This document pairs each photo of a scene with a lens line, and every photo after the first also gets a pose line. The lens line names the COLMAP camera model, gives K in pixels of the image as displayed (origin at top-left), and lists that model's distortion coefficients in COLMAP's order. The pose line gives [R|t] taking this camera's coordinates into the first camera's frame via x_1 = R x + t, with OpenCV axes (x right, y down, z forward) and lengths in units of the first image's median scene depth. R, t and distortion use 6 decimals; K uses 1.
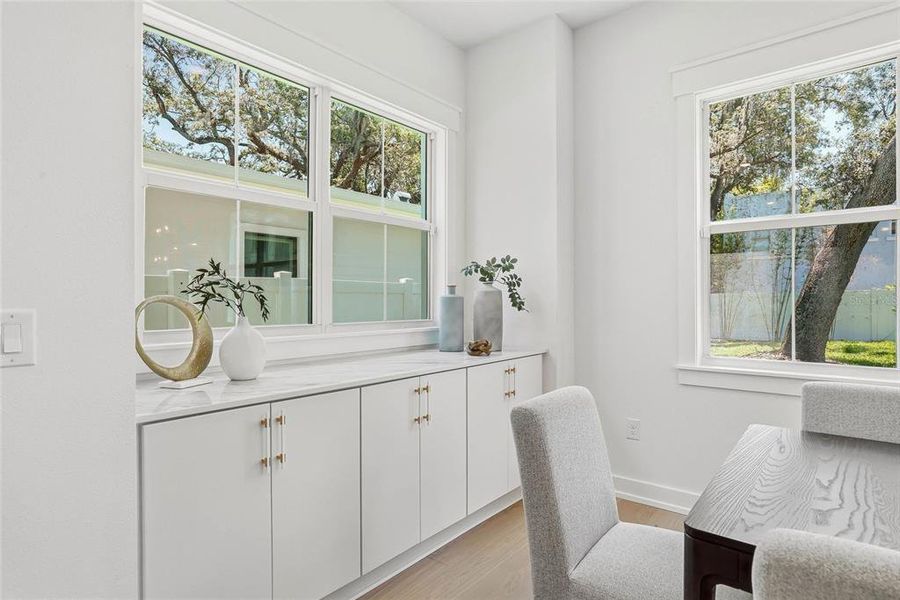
lens RADIAL K [[486.5, 0, 450.0], [0, 486.5, 300.0], [0, 0, 1]] dist [-0.025197, 0.000038]
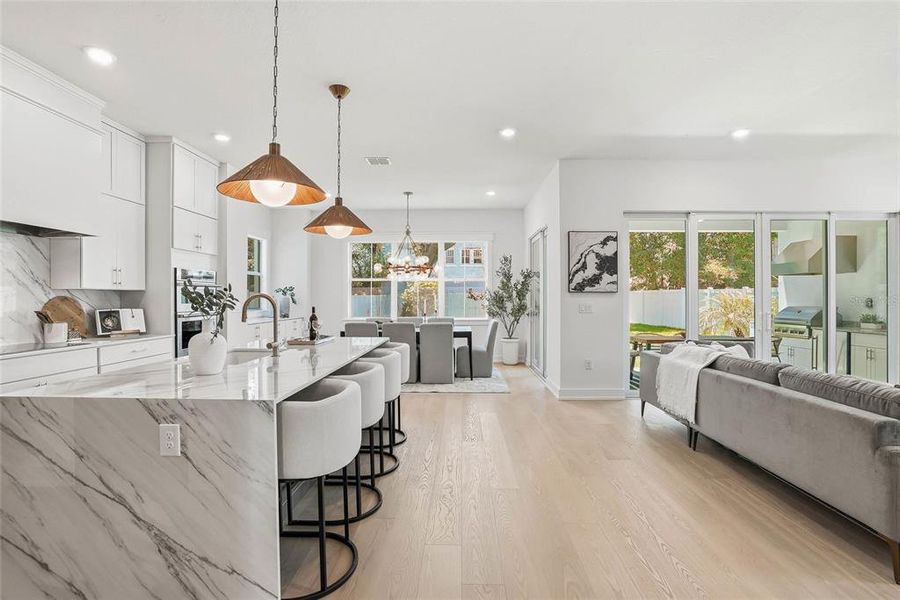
lens RADIAL K [[421.9, 0, 452.6], [0, 421.9, 302.0], [0, 0, 1]] dist [-0.049160, 0.014621]
pose [[0.786924, -0.003236, 0.617042, -0.718909], [-0.002199, 0.999965, 0.008048, -0.015608], [-0.617046, -0.007690, 0.786889, -1.733256]]
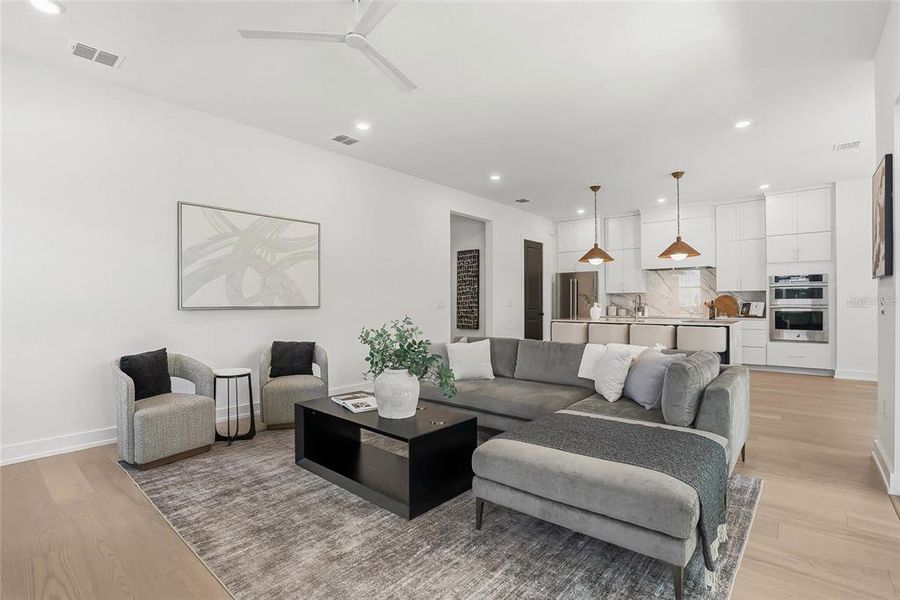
lens RADIAL K [[421.9, 0, 452.6], [0, 421.9, 302.0], [0, 0, 1]] dist [-0.049160, 0.014621]
pose [[-0.014127, 0.002051, -0.999898, 1.733180], [0.002203, 0.999996, 0.002020, 0.012053], [0.999898, -0.002174, -0.014131, -1.670520]]
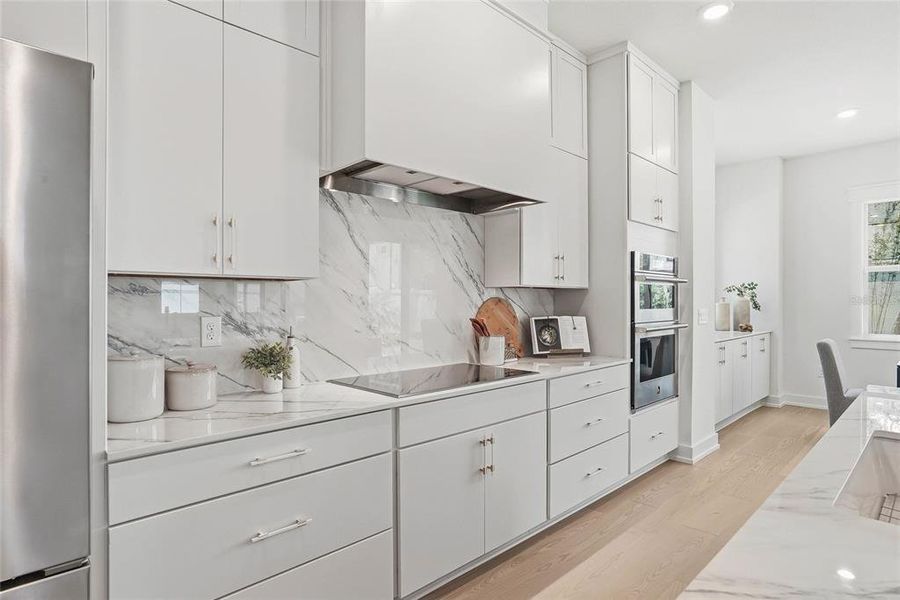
lens RADIAL K [[498.6, 0, 463.1], [0, 498.6, 302.4], [0, 0, 1]] dist [-0.005926, 0.000515]
pose [[0.996516, 0.003601, -0.083319, -0.870578], [-0.003331, 0.999989, 0.003381, -0.013099], [0.083330, -0.003092, 0.996517, -1.085228]]
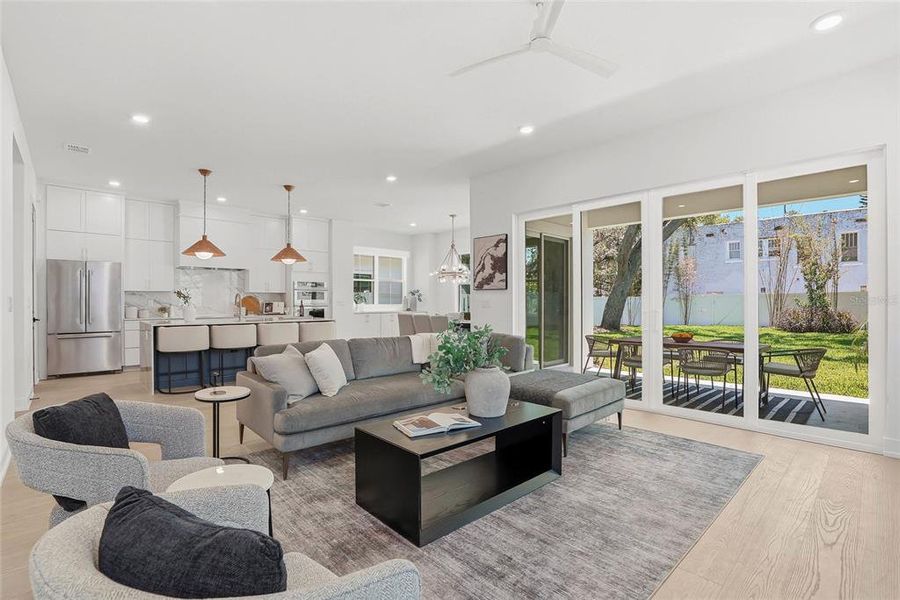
lens RADIAL K [[418.7, 0, 442.0], [0, 418.7, 302.7], [0, 0, 1]] dist [-0.018202, 0.000217]
pose [[0.990754, 0.002648, -0.135648, 0.851321], [-0.001980, 0.999985, 0.005056, 0.010097], [0.135660, -0.004741, 0.990744, -2.721986]]
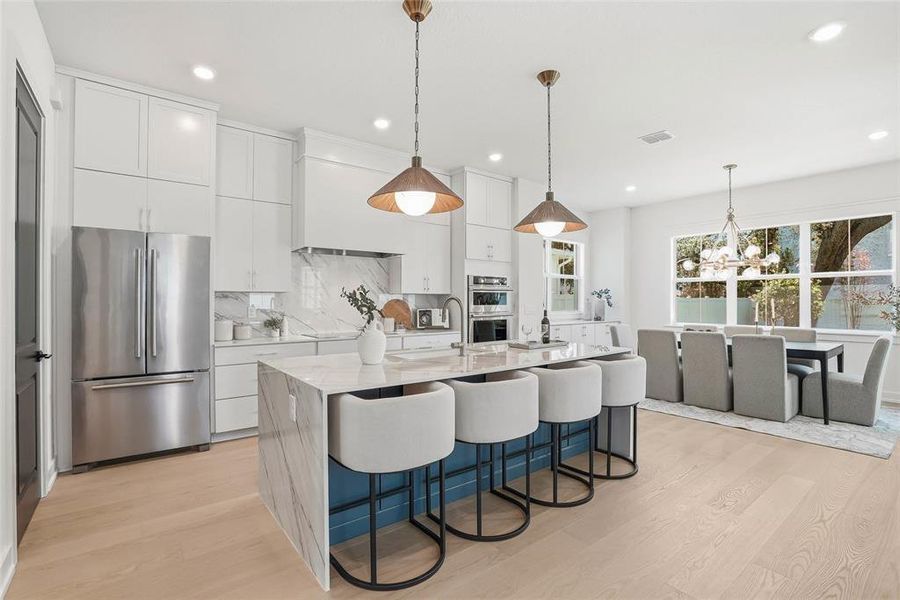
lens RADIAL K [[421.9, 0, 452.6], [0, 421.9, 302.0], [0, 0, 1]] dist [-0.049160, 0.014621]
pose [[0.977980, 0.005025, -0.208638, -0.271128], [-0.004318, 0.999983, 0.003847, -0.015935], [0.208654, -0.002862, 0.977985, -1.728923]]
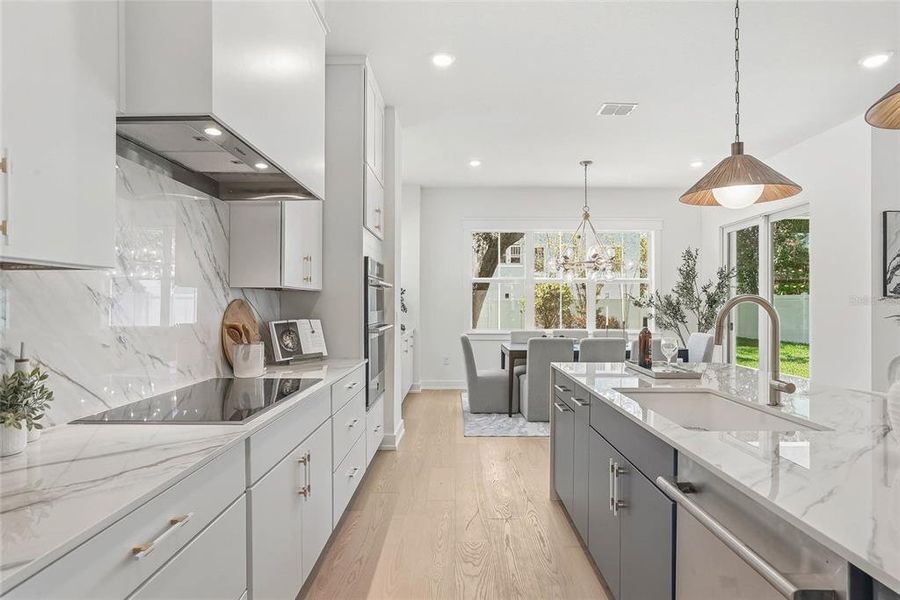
lens RADIAL K [[498.6, 0, 463.1], [0, 498.6, 302.4], [0, 0, 1]] dist [-0.005926, 0.000515]
pose [[0.766532, 0.007509, 0.642162, -1.166498], [-0.004353, 0.999969, -0.006497, -0.010370], [-0.642191, 0.002185, 0.766541, -0.986293]]
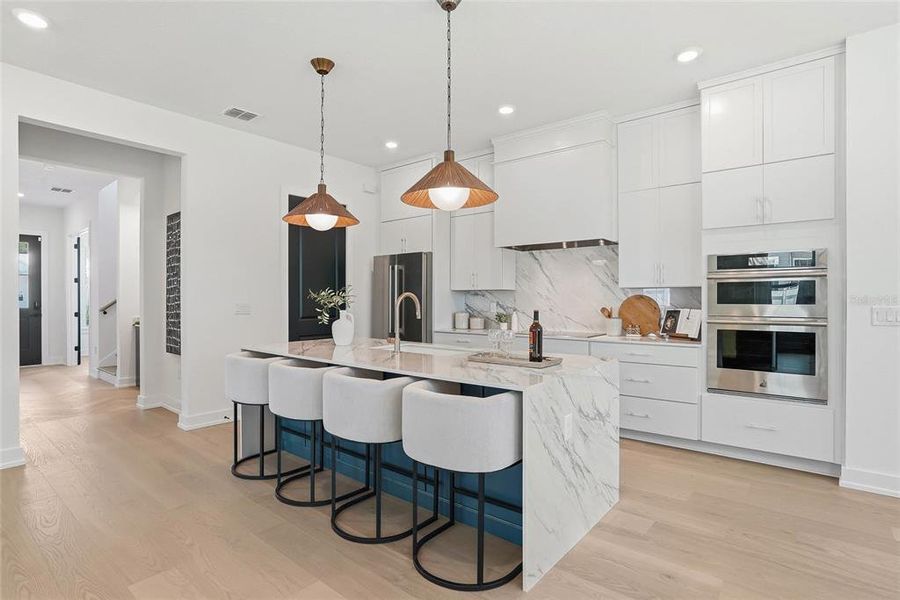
lens RADIAL K [[453.4, 0, 451.1], [0, 453.4, 301.2], [0, 0, 1]] dist [-0.051471, 0.020523]
pose [[0.004760, 0.010186, -0.999937, 0.601132], [0.001921, 0.999946, 0.010196, -0.015965], [0.999987, -0.001970, 0.004741, -0.627873]]
